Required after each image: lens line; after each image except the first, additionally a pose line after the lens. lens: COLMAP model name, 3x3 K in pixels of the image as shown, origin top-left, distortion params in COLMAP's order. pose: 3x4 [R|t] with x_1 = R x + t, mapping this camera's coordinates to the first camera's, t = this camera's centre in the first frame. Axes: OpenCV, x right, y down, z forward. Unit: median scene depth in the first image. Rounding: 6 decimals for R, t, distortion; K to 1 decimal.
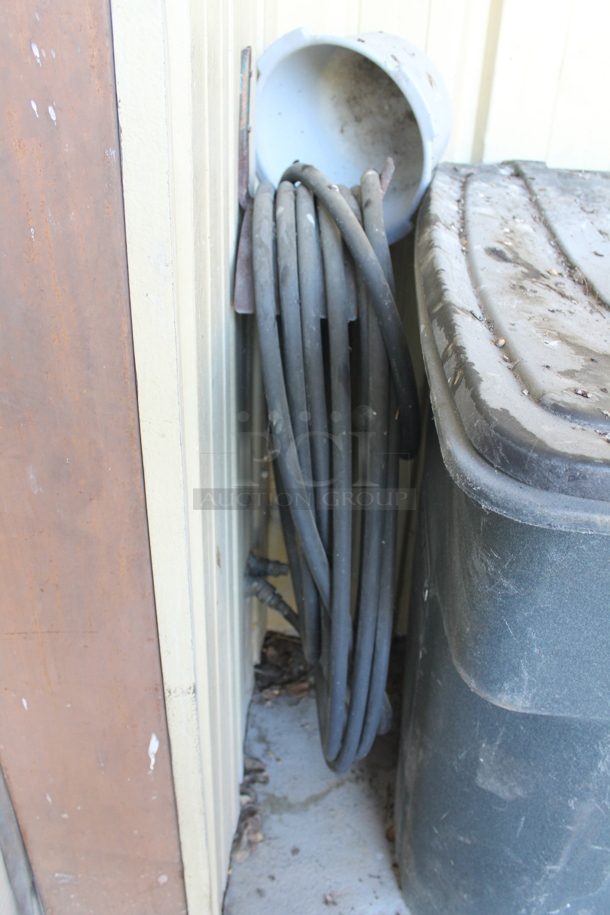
lens RADIAL K [[776.9, 0, 303.6], [0, 776.9, 453.4], [0, 0, 1]] dist [-0.166748, 0.153115]
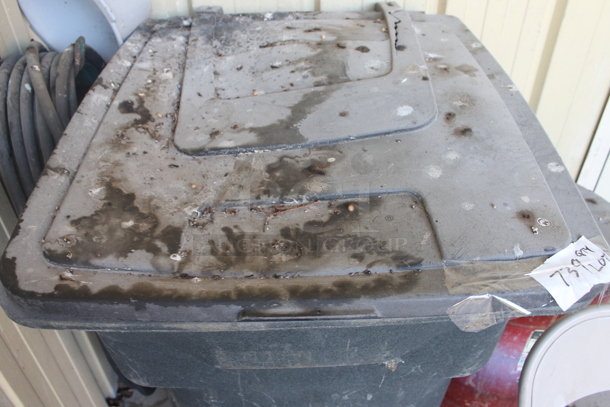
lens RADIAL K [[517.9, 0, 305.0], [0, 517.9, 203.5], [0, 0, 1]] dist [-0.166748, 0.153115]
pose [[0.995153, -0.091506, 0.036011, 0.540108], [0.085525, 0.986118, 0.142323, -0.172148], [-0.048535, -0.138553, 0.989165, -0.078174]]
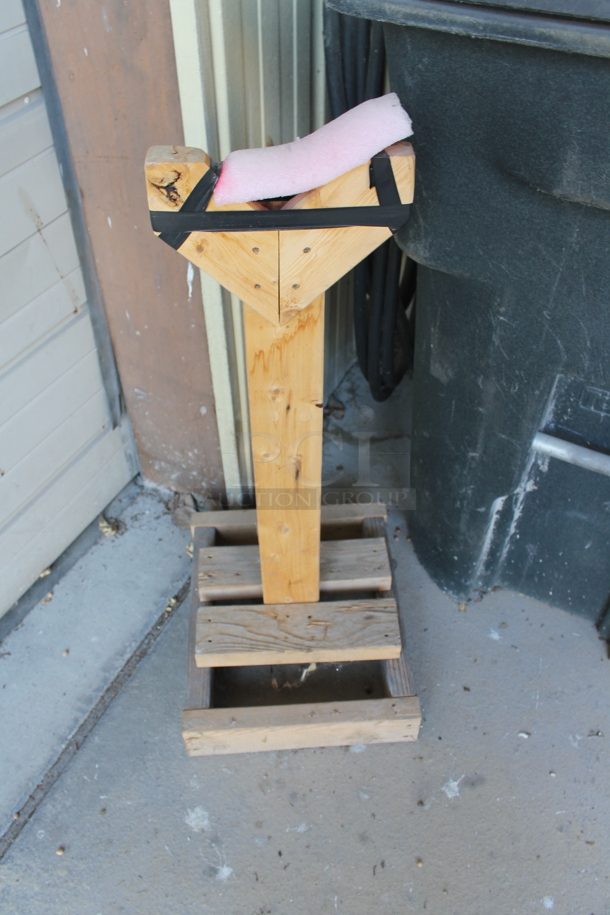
lens RADIAL K [[776.9, 0, 303.6], [0, 776.9, 453.4], [0, 0, 1]] dist [-0.166748, 0.153115]
pose [[0.911670, 0.258772, -0.319209, 0.493308], [-0.176156, 0.947925, 0.265343, 0.284996], [0.371250, -0.185674, 0.909779, -0.221797]]
